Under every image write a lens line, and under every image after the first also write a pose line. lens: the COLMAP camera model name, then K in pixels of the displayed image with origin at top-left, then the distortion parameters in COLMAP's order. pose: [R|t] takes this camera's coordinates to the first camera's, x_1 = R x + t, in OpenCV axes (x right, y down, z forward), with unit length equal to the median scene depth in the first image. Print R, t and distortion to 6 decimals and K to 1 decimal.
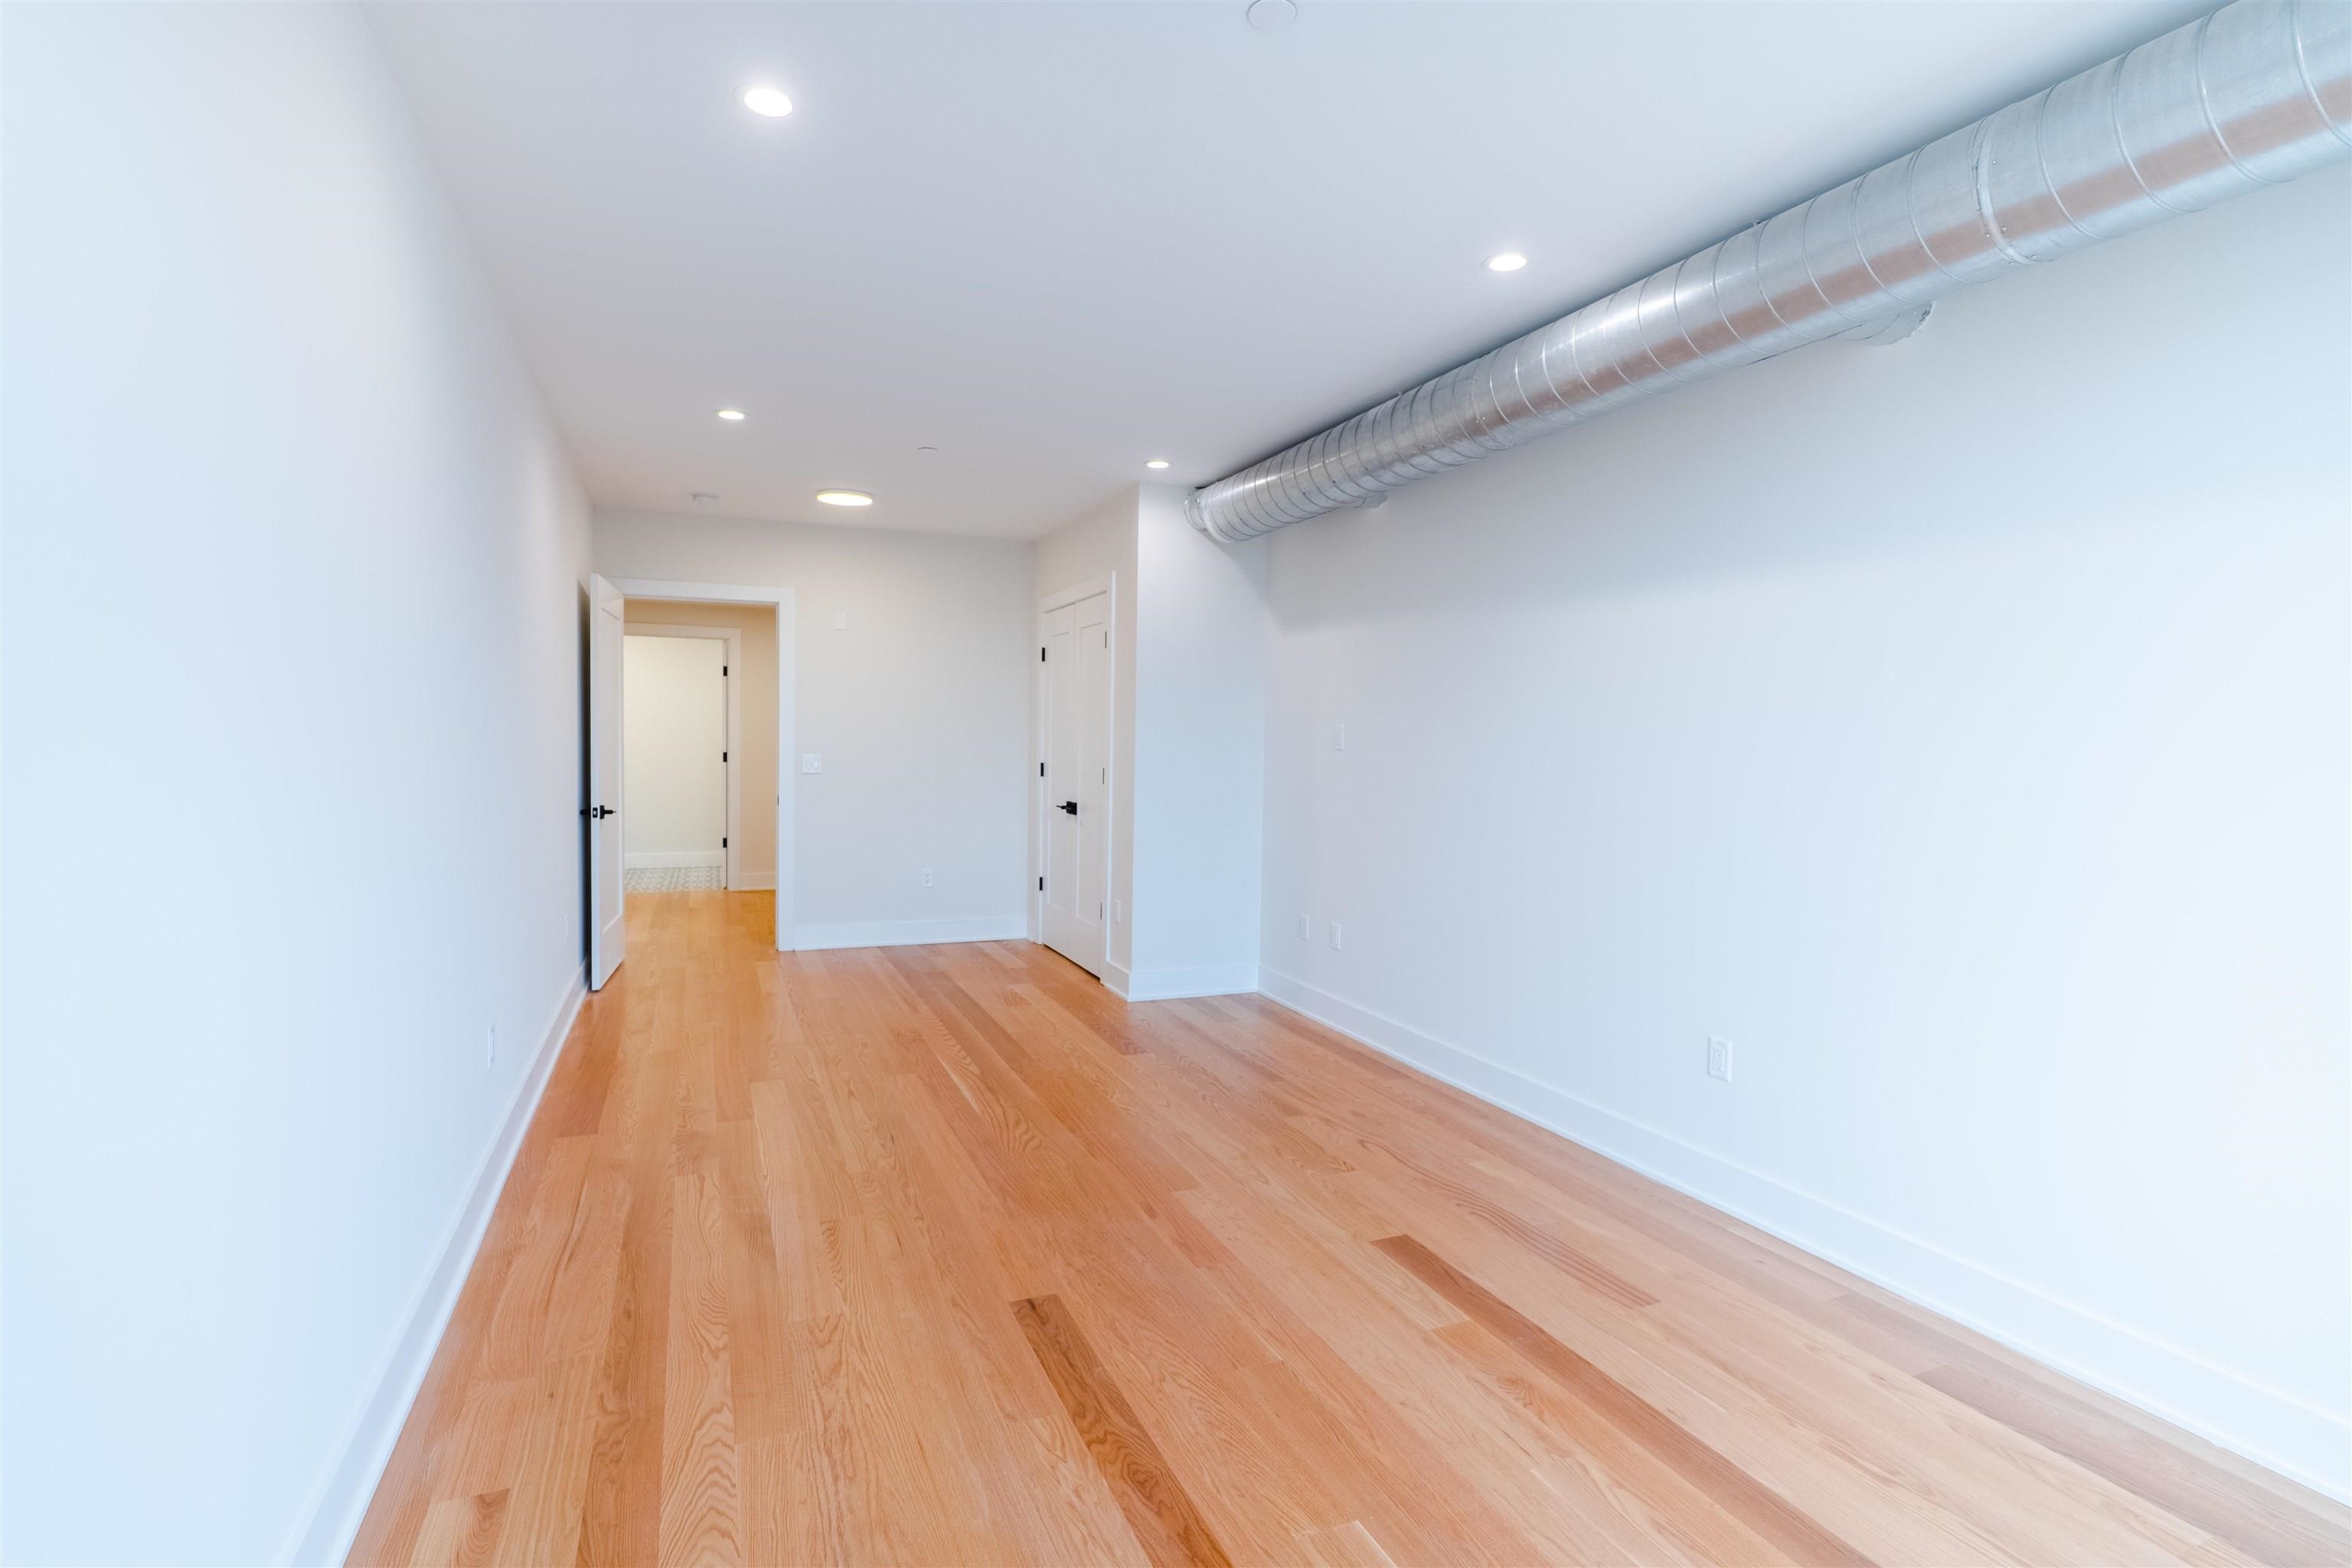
lens RADIAL K [[1117.8, 0, 1176.0], [0, 1117.8, 784.0], [0, 0, 1]] dist [-0.014438, 0.007048]
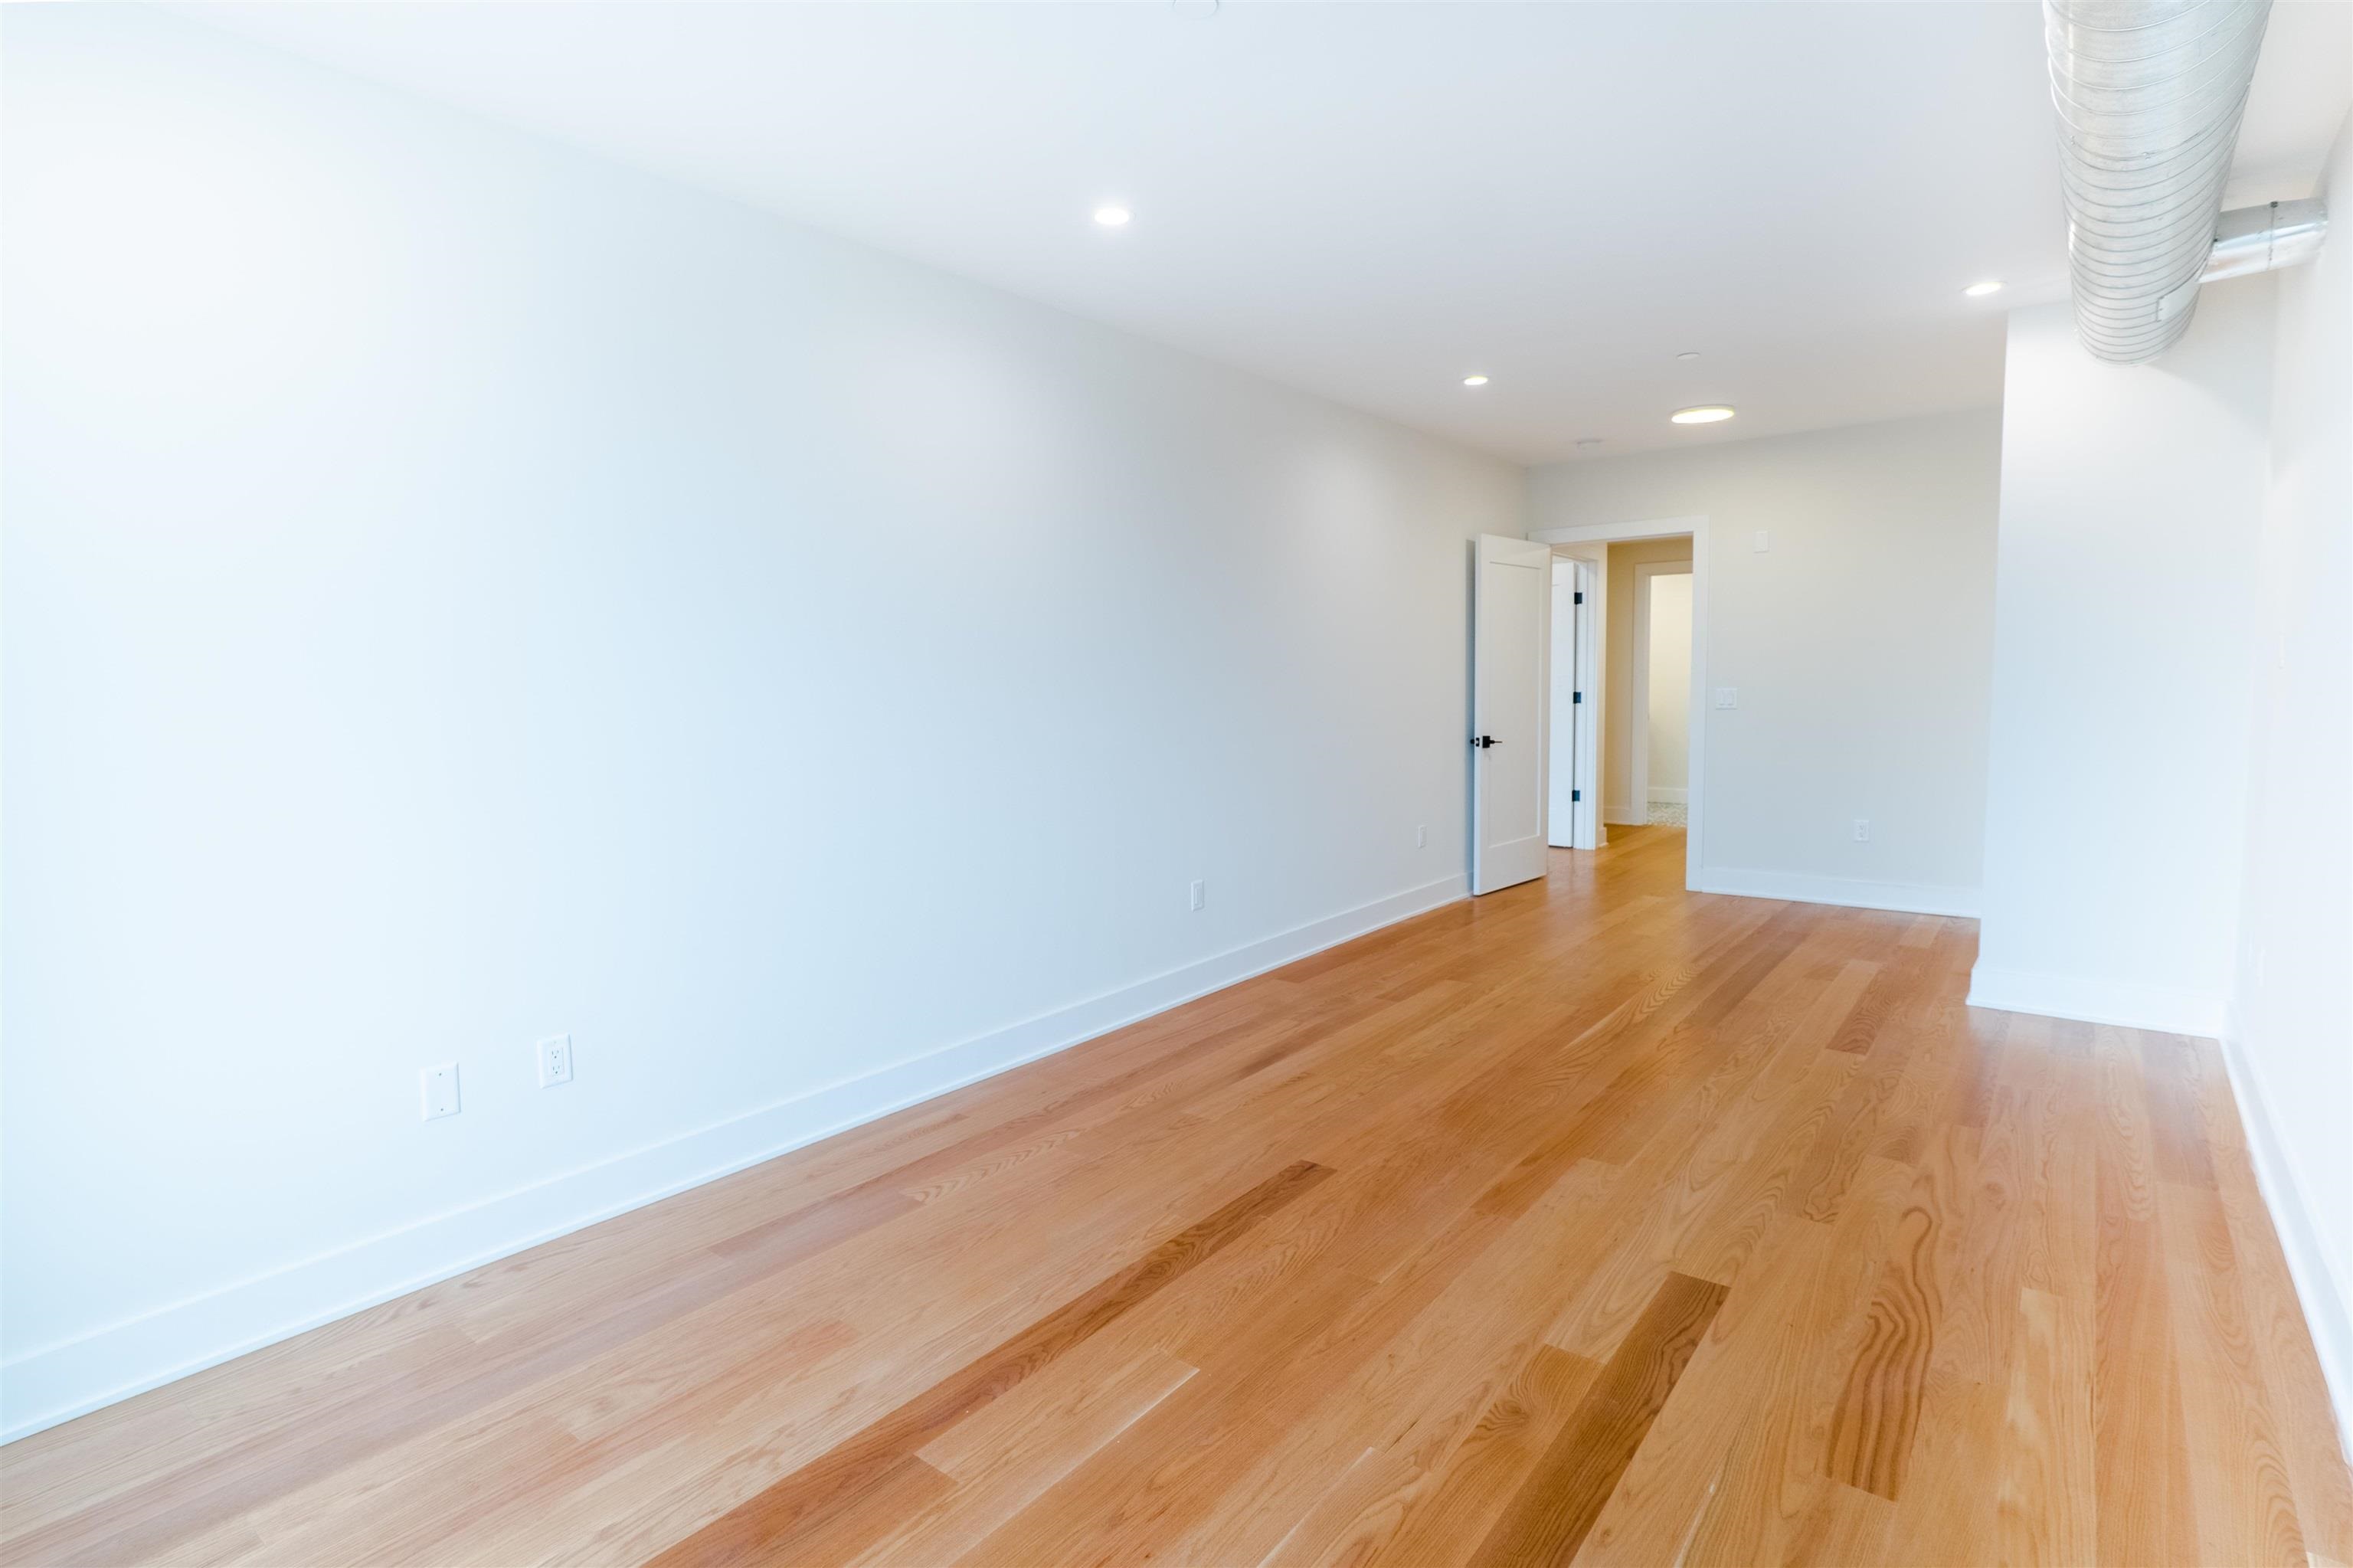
lens RADIAL K [[1153.5, 0, 1160.2], [0, 1153.5, 781.8], [0, 0, 1]] dist [-0.012707, 0.000481]
pose [[0.473750, 0.050994, -0.879182, 0.587791], [-0.007823, 0.998526, 0.053701, 0.007515], [0.880625, -0.018563, 0.473451, 0.225856]]
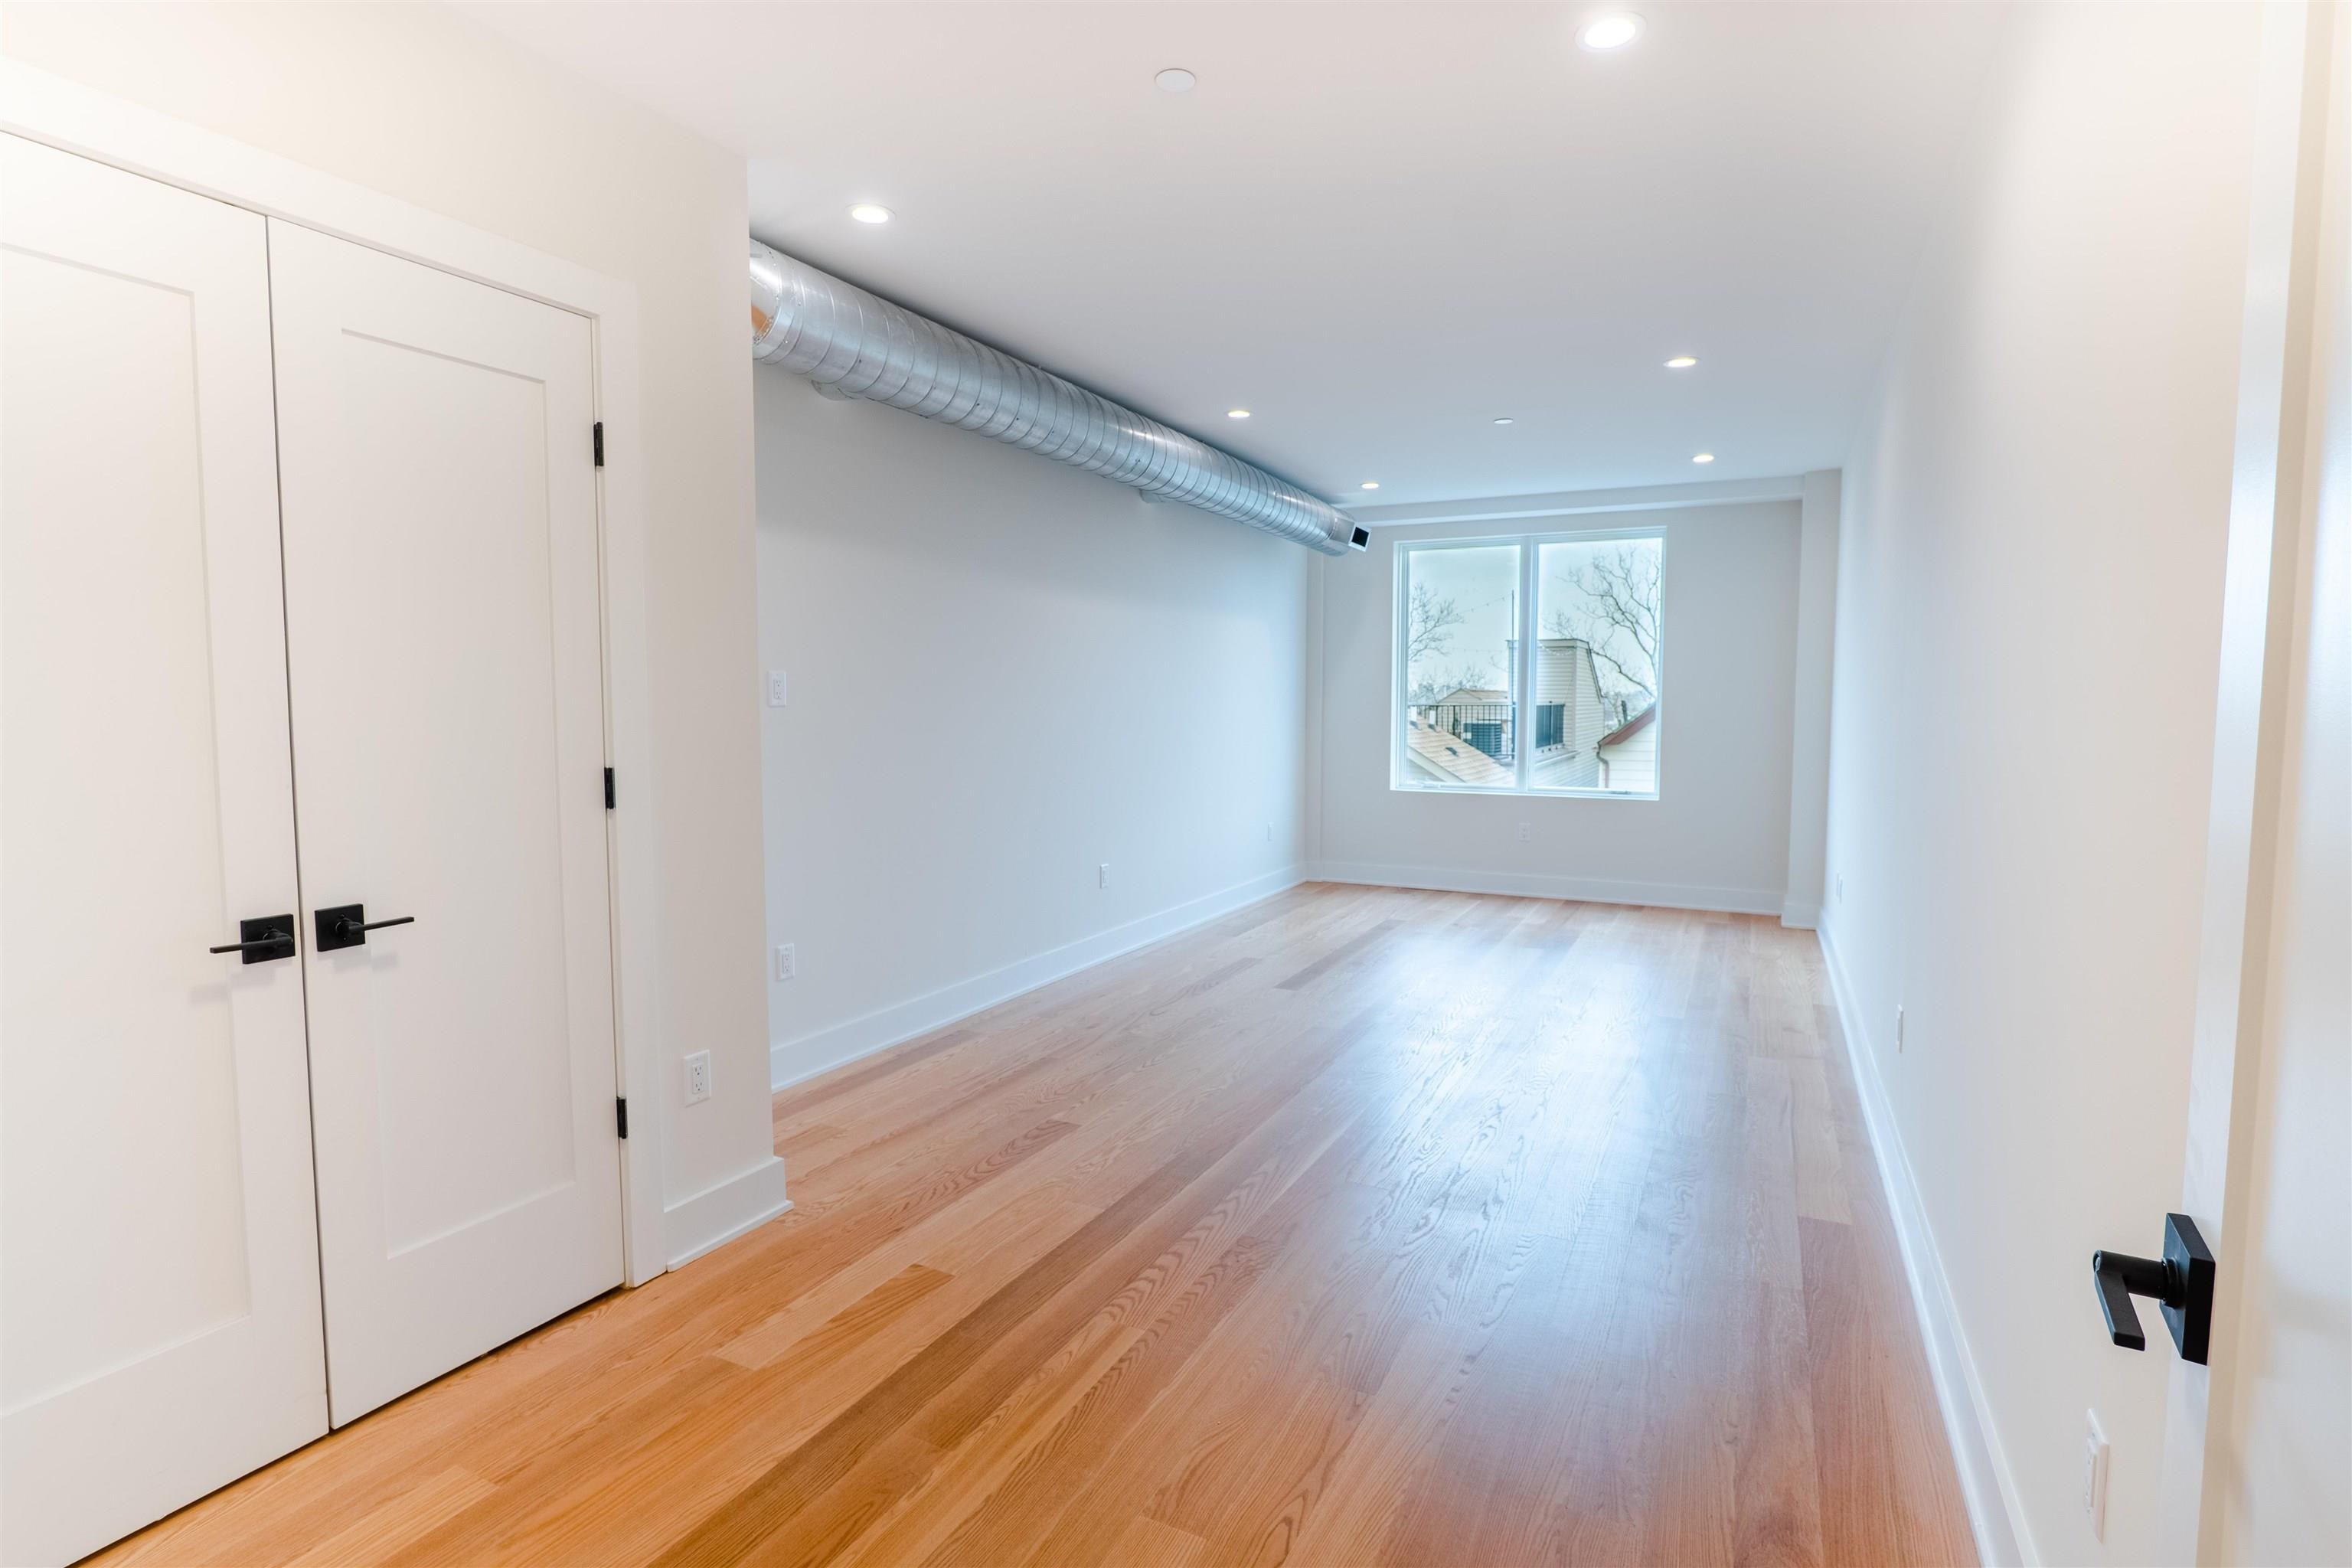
lens RADIAL K [[1152.9, 0, 1159.7], [0, 1152.9, 781.8], [0, 0, 1]] dist [-0.012707, 0.000481]
pose [[-0.644579, -0.066407, 0.761648, -0.834518], [0.019691, 0.994448, 0.103369, -0.077179], [-0.764284, 0.081628, -0.639692, 1.853440]]
